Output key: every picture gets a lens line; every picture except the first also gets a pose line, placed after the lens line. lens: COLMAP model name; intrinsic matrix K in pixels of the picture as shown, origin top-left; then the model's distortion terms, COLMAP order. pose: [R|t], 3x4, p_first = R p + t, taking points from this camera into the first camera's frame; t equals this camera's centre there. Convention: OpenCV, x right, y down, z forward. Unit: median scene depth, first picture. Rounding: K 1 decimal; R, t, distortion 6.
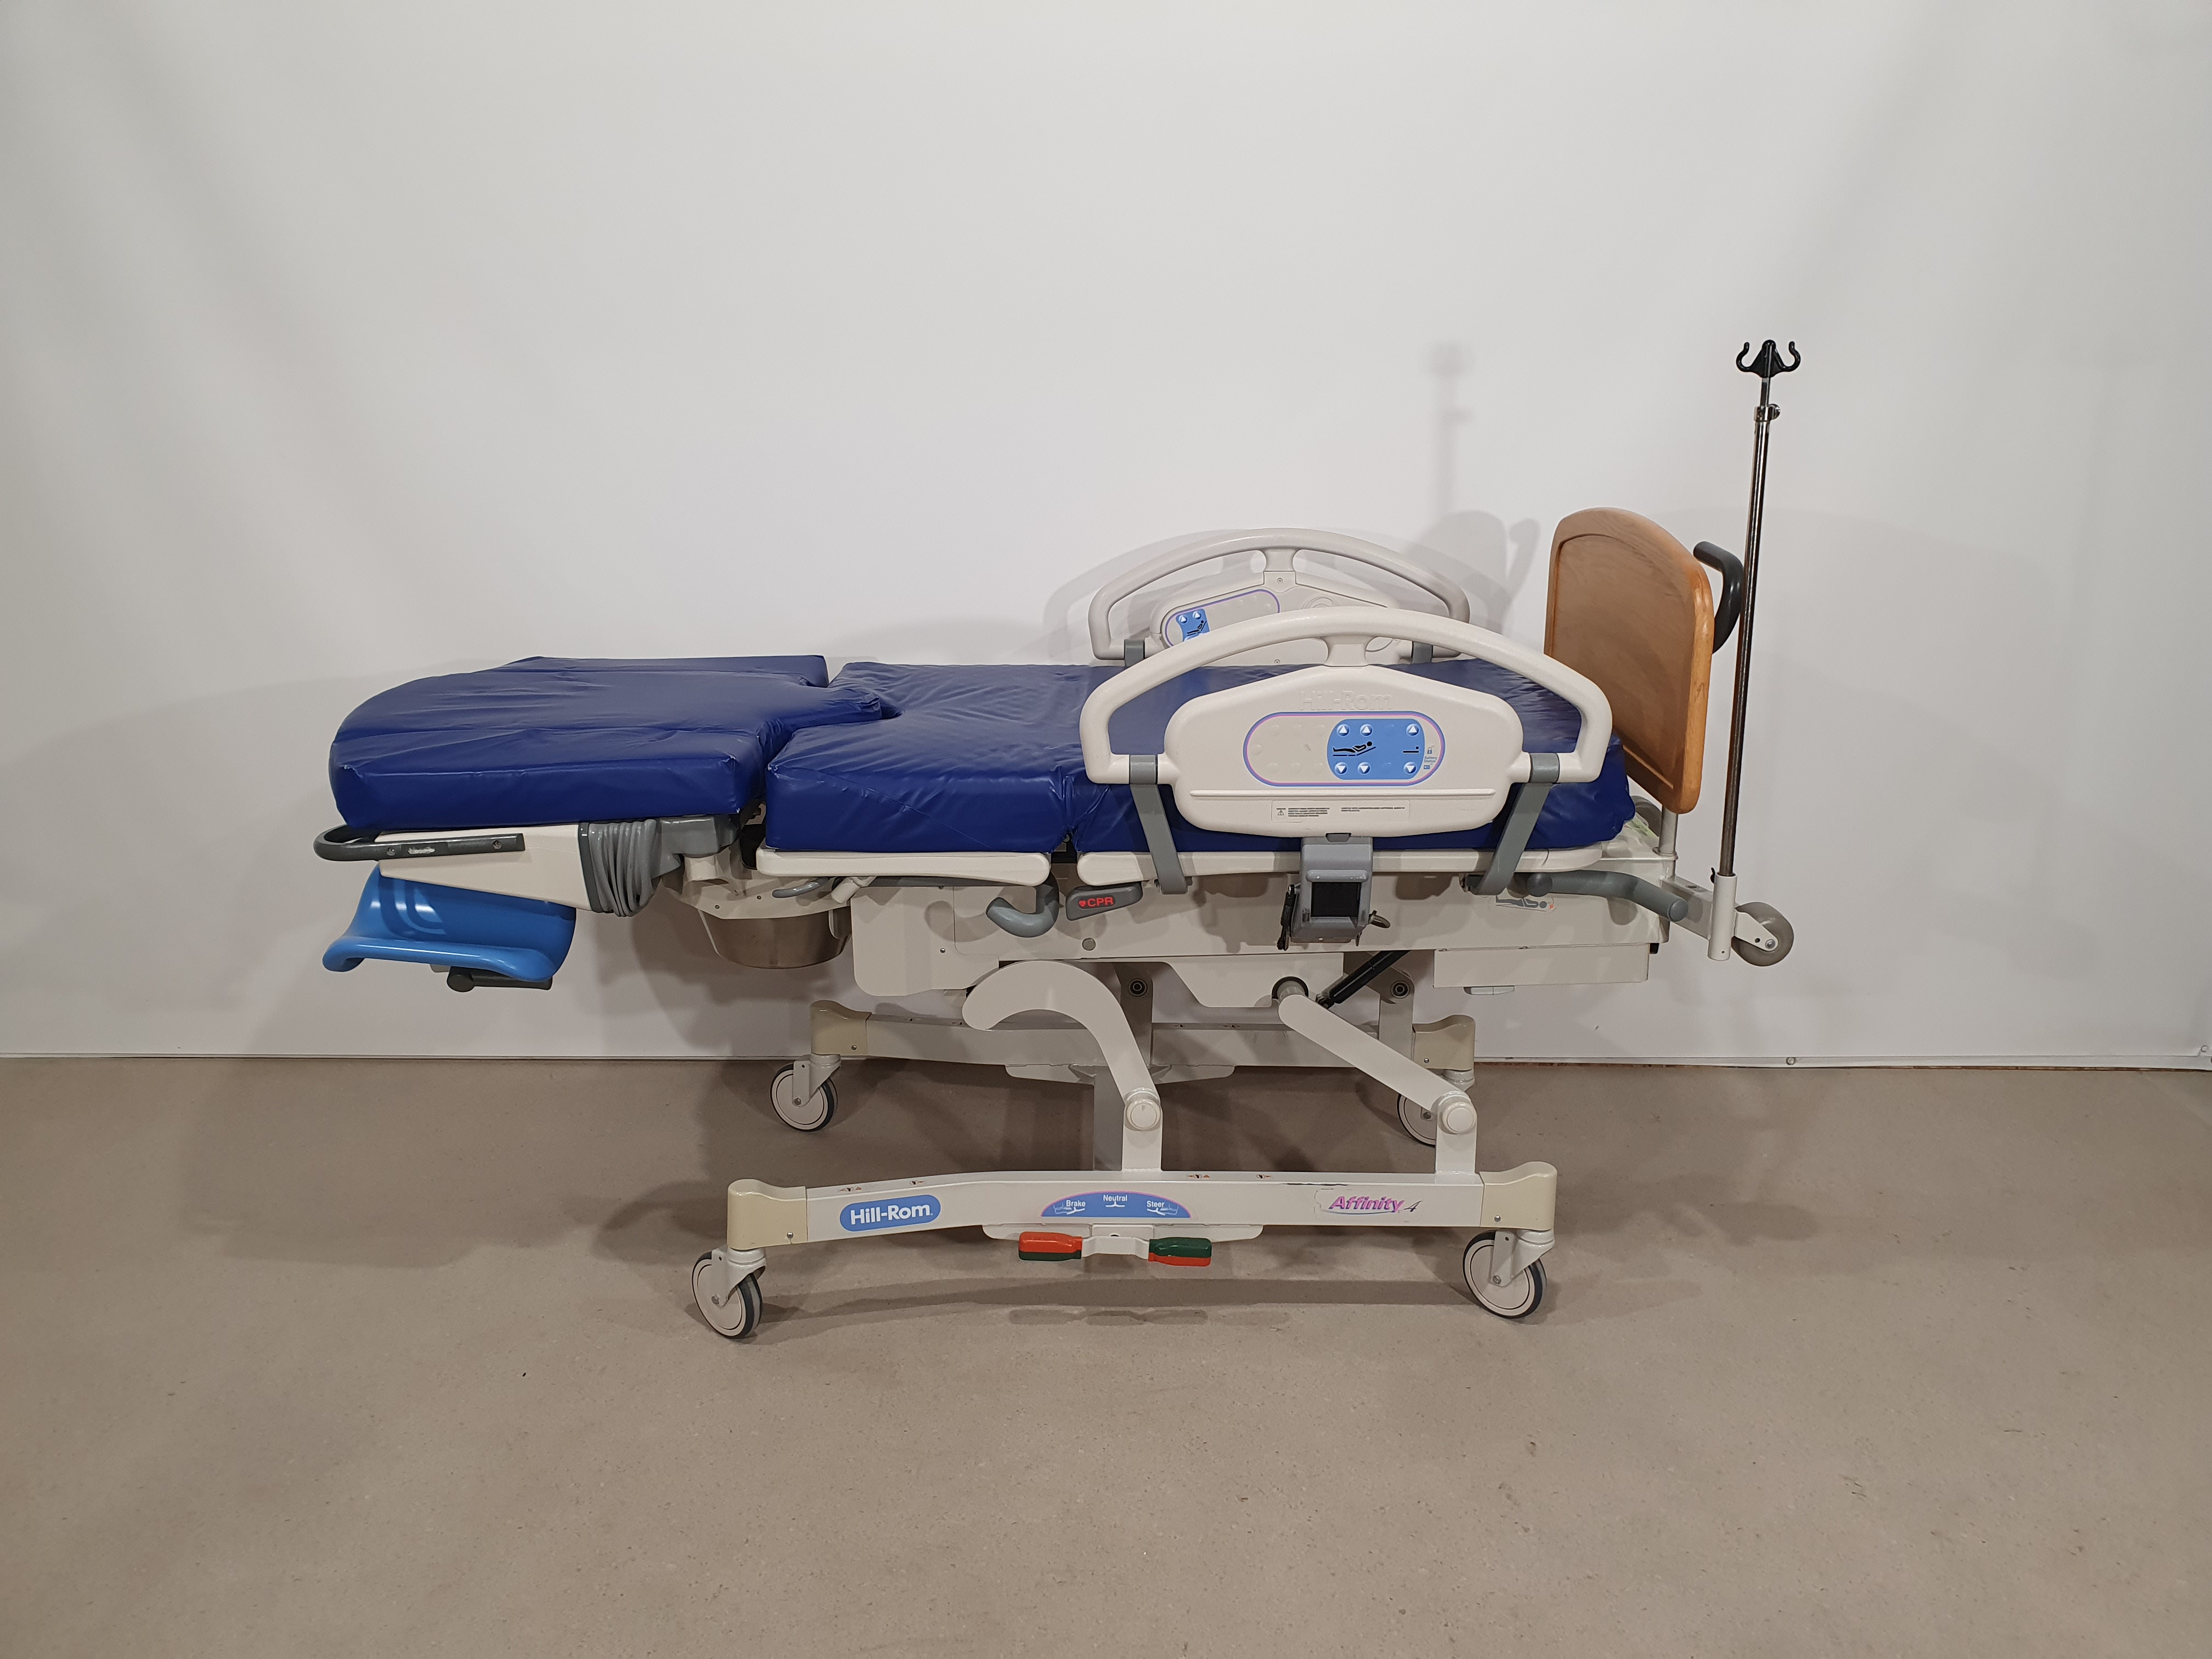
lens RADIAL K [[1751.6, 0, 1112.0], [0, 1751.6, 876.1], [0, 0, 1]] dist [0.017459, -0.013122]
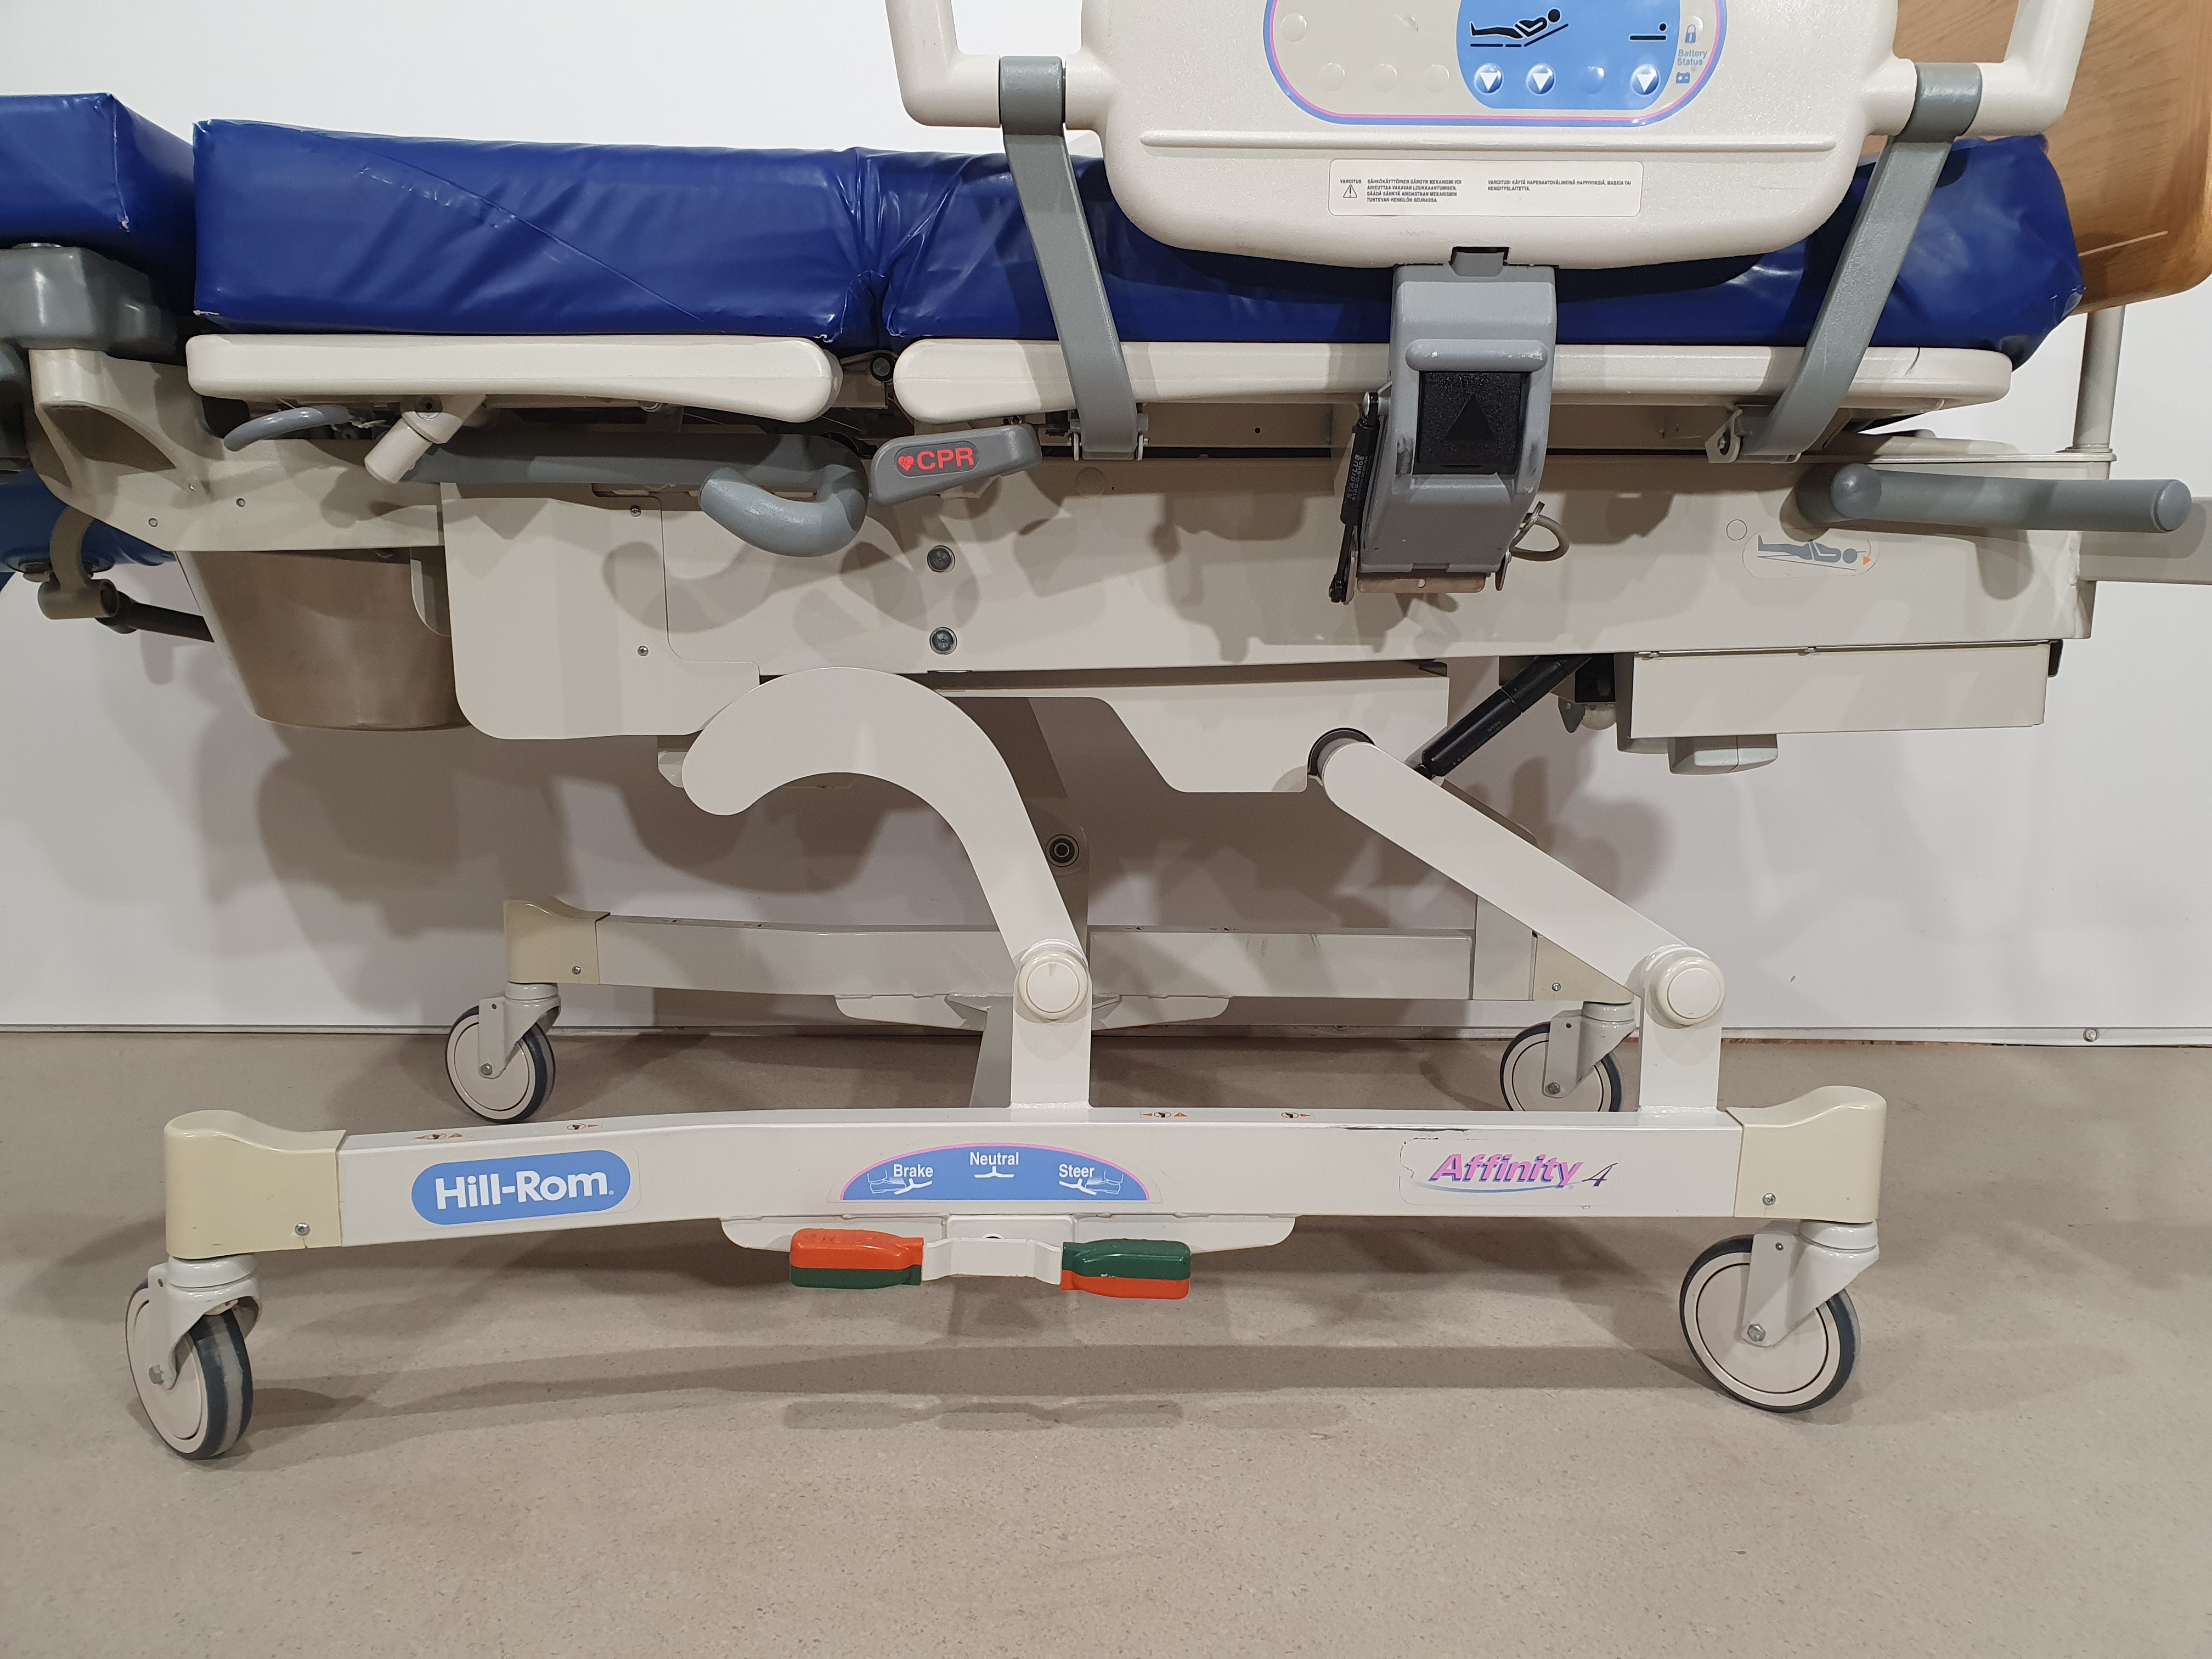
lens RADIAL K [[1759.9, 0, 1129.0], [0, 1759.9, 884.3], [0, 0, 1]] dist [-0.006067, 0.014810]
pose [[0.999718, 0.003027, 0.023551, 0.028197], [-0.000854, 0.995784, -0.091729, 0.154703], [-0.023729, 0.091683, 0.995506, 0.511939]]
